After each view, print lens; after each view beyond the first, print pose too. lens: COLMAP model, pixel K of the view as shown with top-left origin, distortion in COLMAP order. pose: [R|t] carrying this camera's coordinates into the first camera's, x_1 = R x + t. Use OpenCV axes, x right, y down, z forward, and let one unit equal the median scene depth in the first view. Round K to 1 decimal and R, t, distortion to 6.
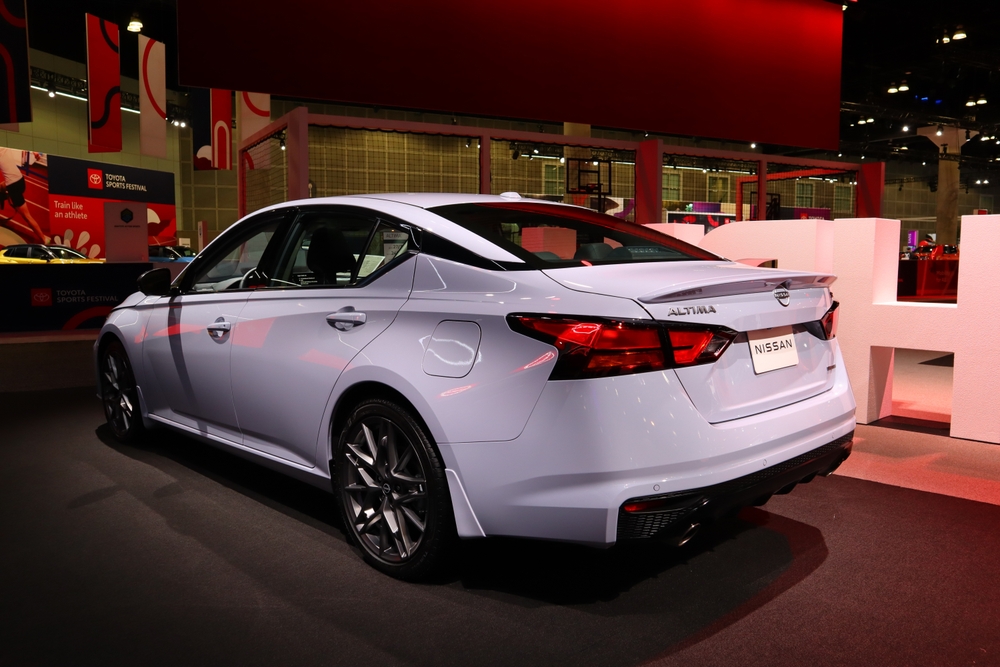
lens RADIAL K [[786.7, 0, 500.4], [0, 786.7, 332.5], [0, 0, 1]] dist [-0.055392, 0.002627]
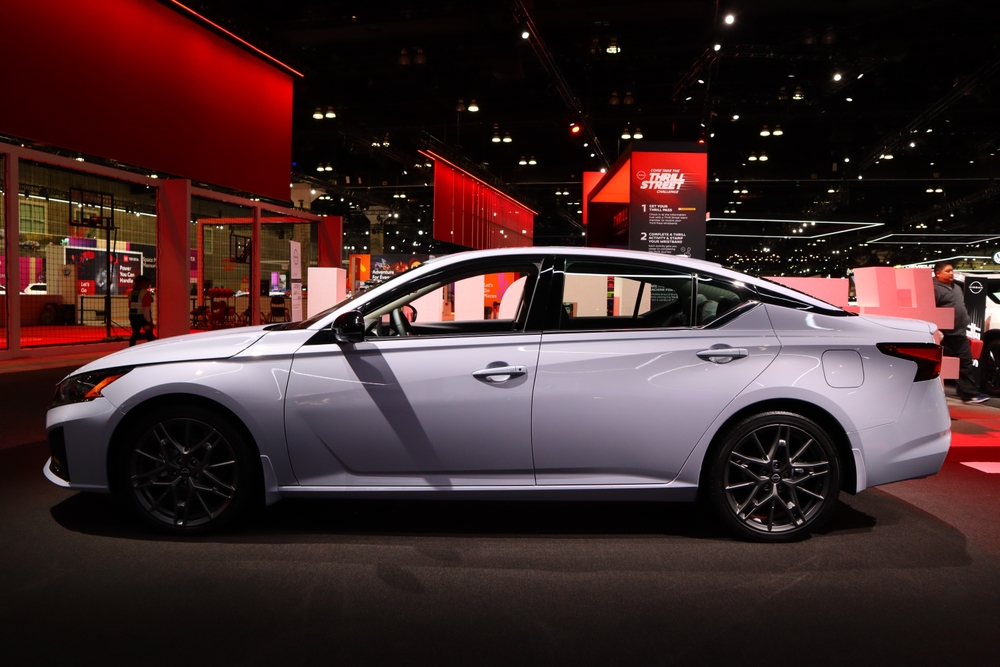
lens RADIAL K [[739.5, 0, 500.6], [0, 739.5, 335.3], [0, 0, 1]] dist [-0.070814, 0.009506]
pose [[0.694148, -0.024340, 0.719420, -1.047982], [0.053435, 0.998413, -0.017779, -0.036763], [-0.717846, 0.050784, 0.694347, 0.352644]]
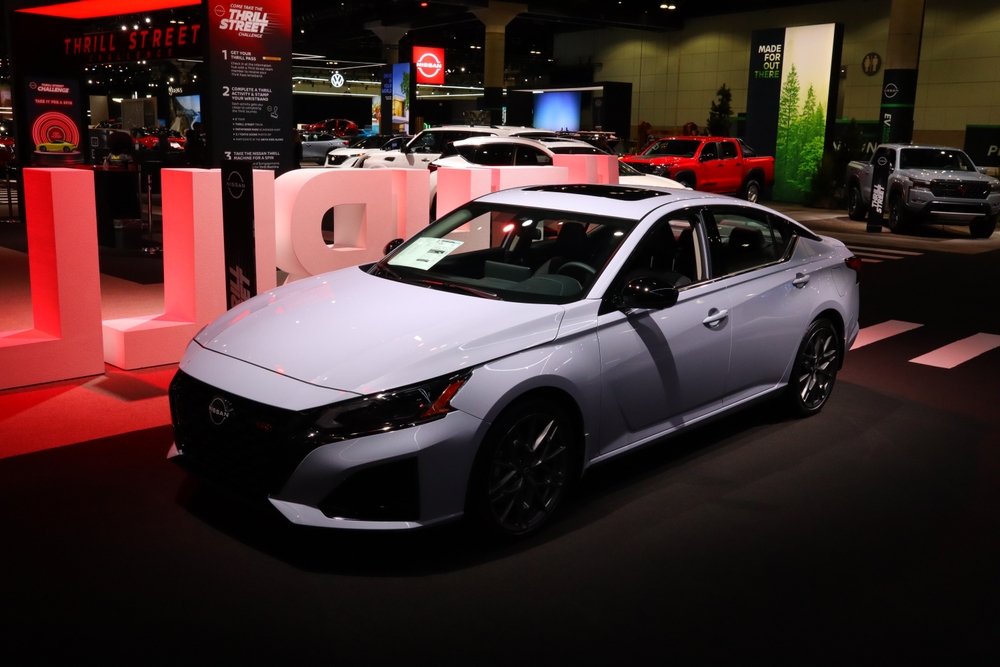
lens RADIAL K [[968.0, 0, 499.5], [0, 968.0, 332.1], [0, 0, 1]] dist [-0.061205, 0.000000]
pose [[-0.054356, -0.200873, 0.978108, -1.748423], [0.067562, 0.976572, 0.204312, -0.298818], [-0.996233, 0.077188, -0.039511, 1.392086]]
